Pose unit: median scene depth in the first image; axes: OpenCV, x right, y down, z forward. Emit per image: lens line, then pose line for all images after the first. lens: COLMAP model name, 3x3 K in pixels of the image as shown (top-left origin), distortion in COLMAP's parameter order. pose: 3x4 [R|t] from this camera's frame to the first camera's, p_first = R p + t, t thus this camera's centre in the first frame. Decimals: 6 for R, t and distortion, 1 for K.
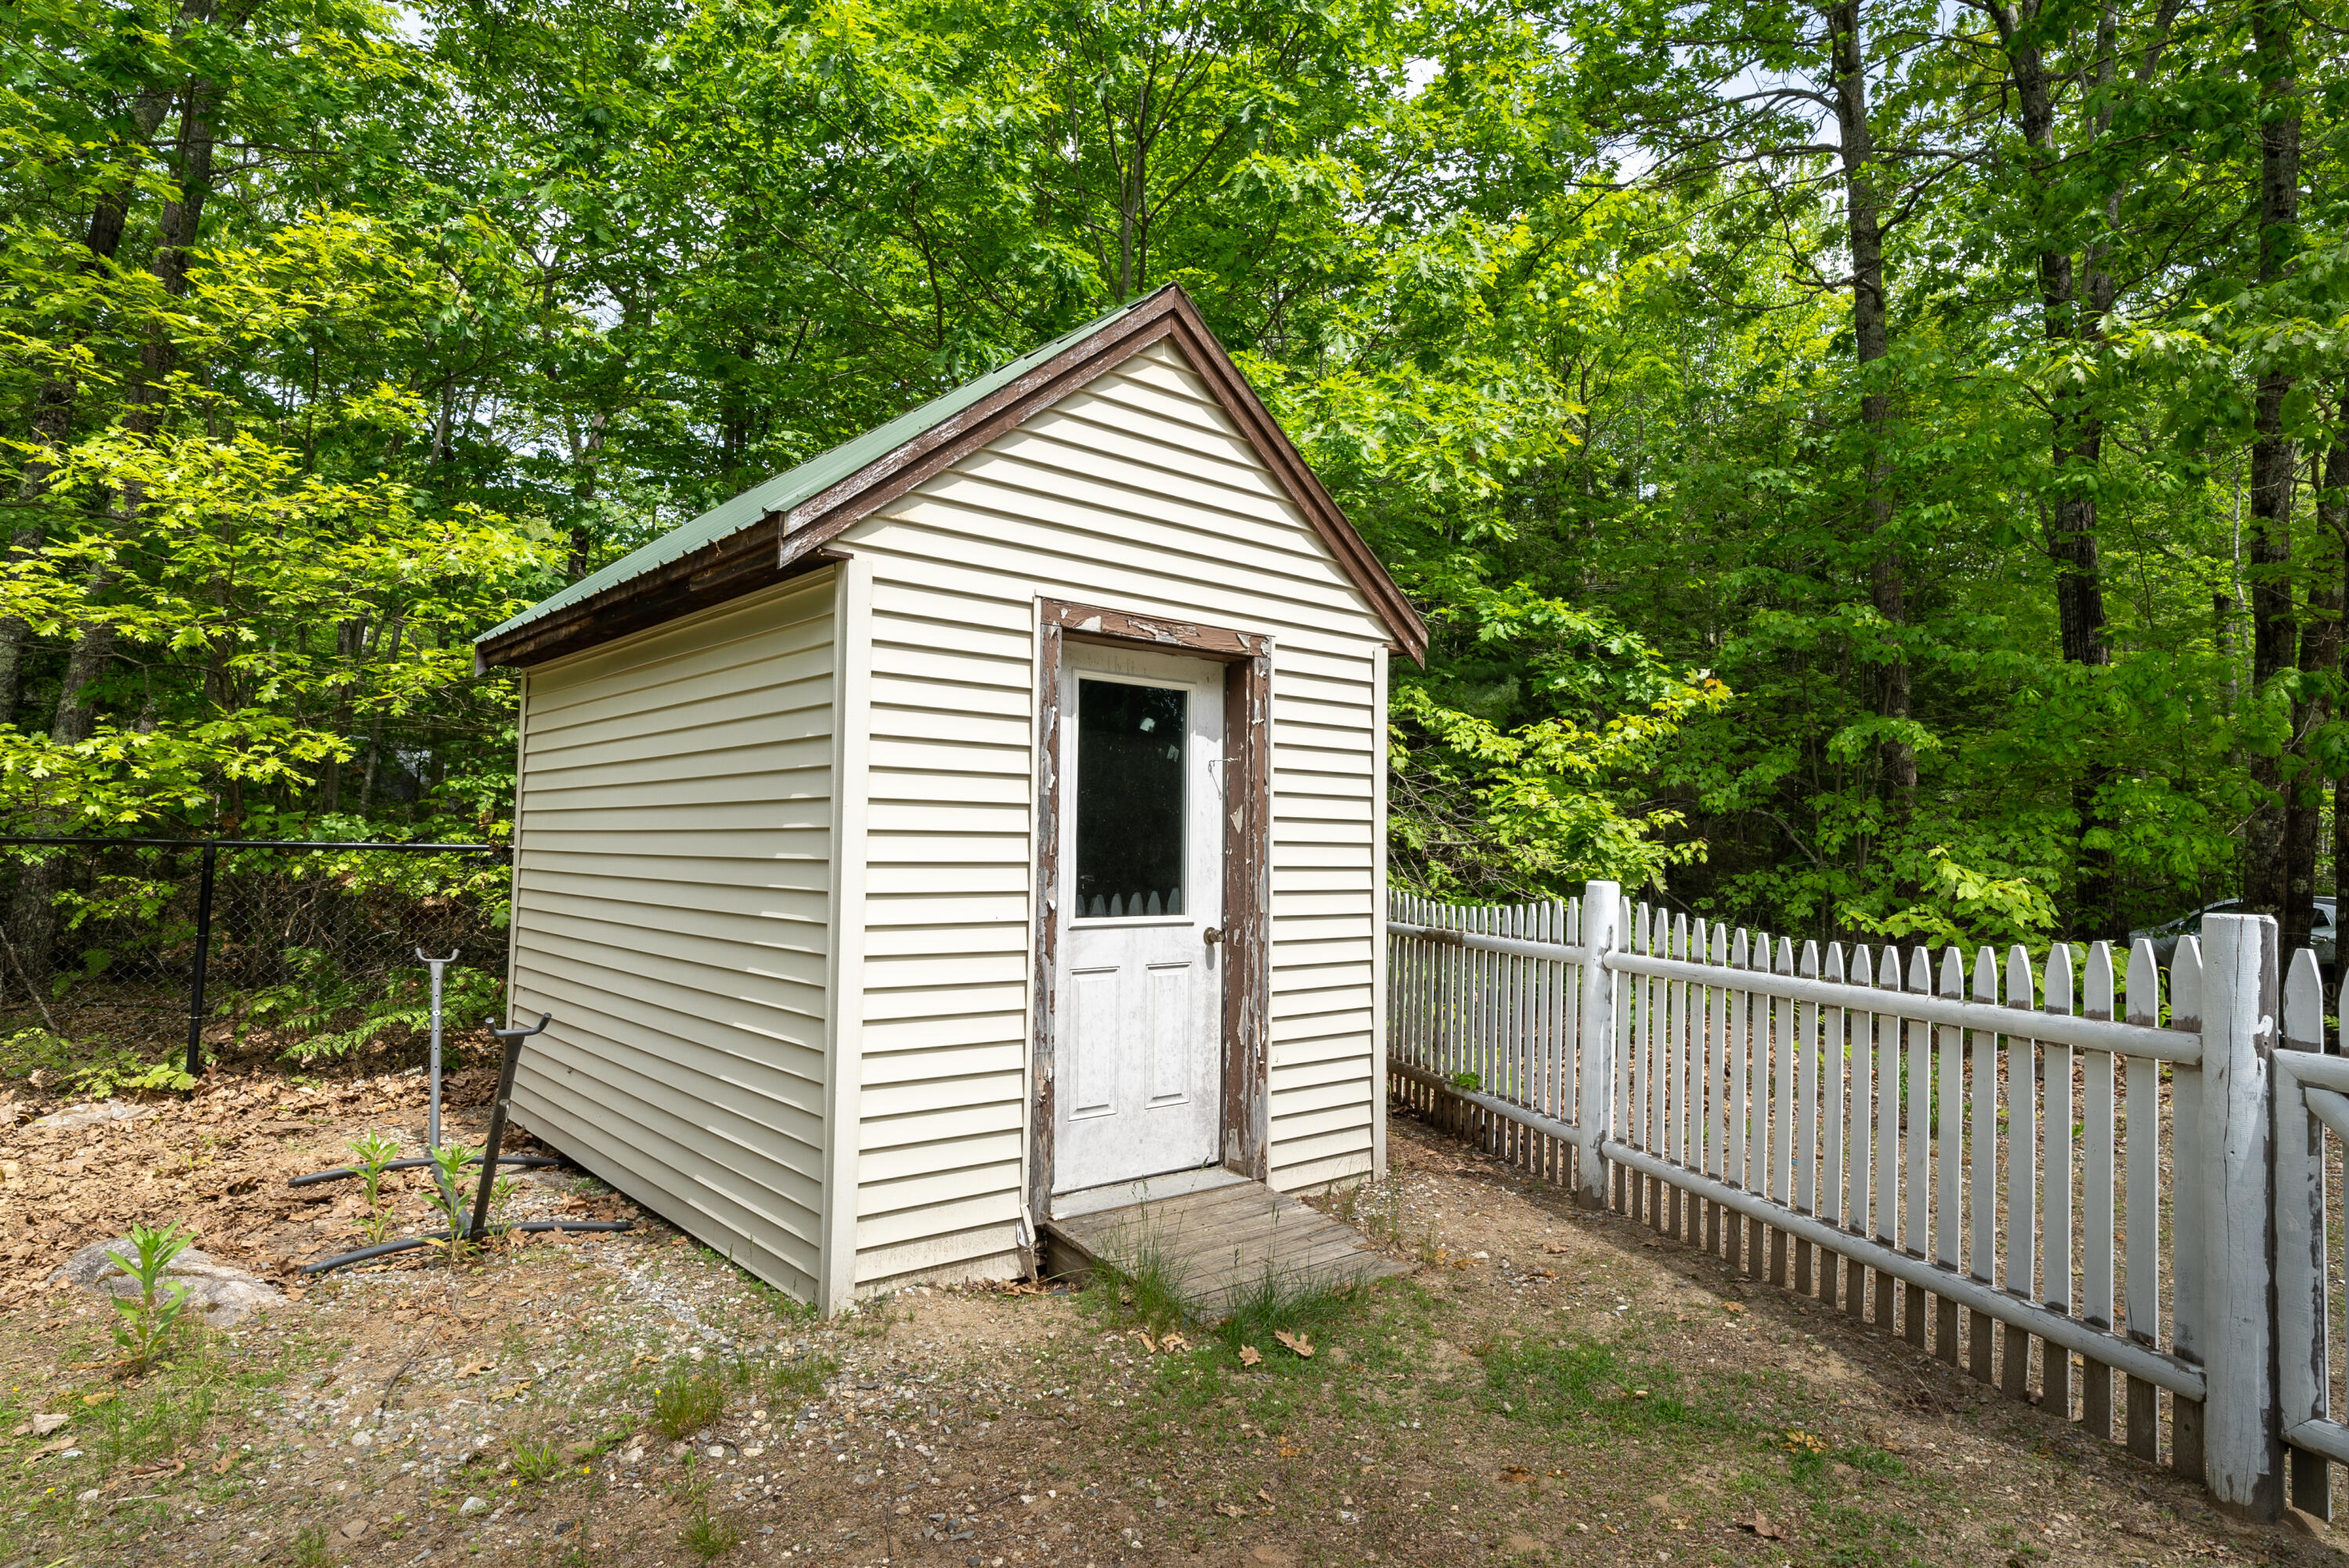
lens RADIAL K [[1334.6, 0, 1173.2], [0, 1334.6, 793.8], [0, 0, 1]] dist [-0.002514, 0.003563]
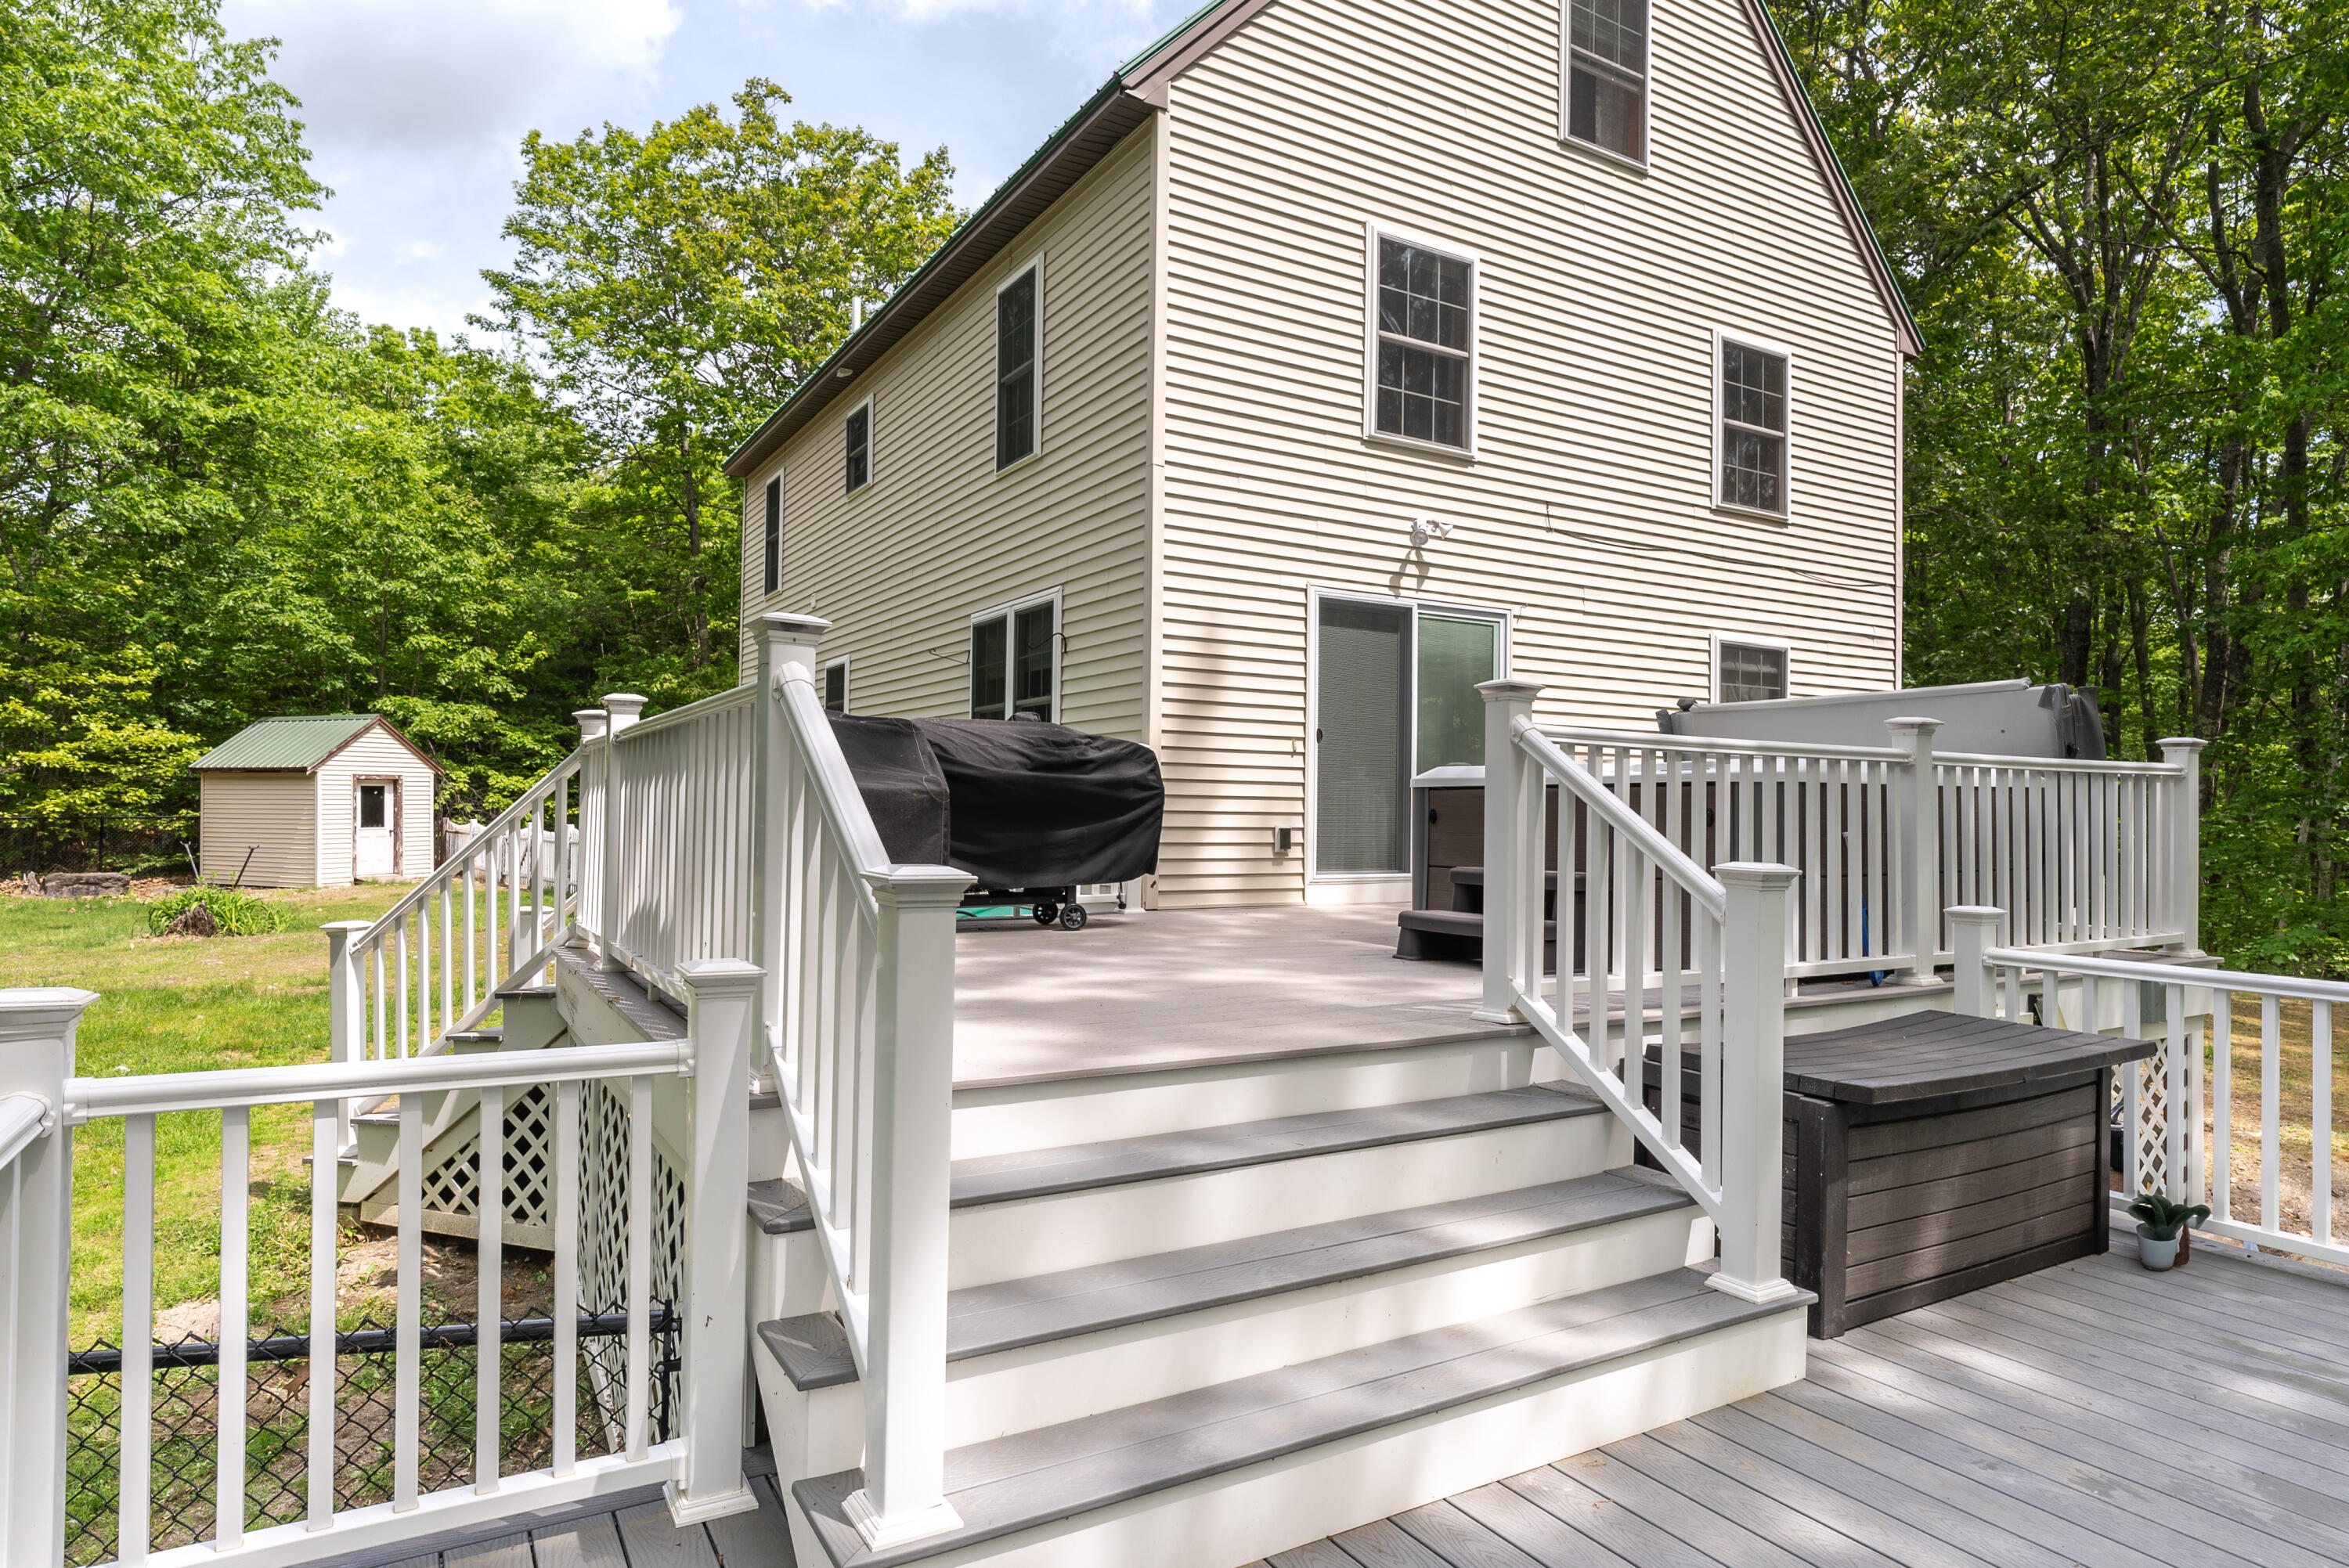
lens RADIAL K [[1334.6, 0, 1174.4], [0, 1334.6, 802.5], [0, 0, 1]] dist [-0.002514, 0.003563]
pose [[0.901042, -0.014103, 0.433503, 0.556413], [-0.002396, 0.999294, 0.037490, -0.223564], [-0.433726, -0.034818, 0.900372, -5.330797]]
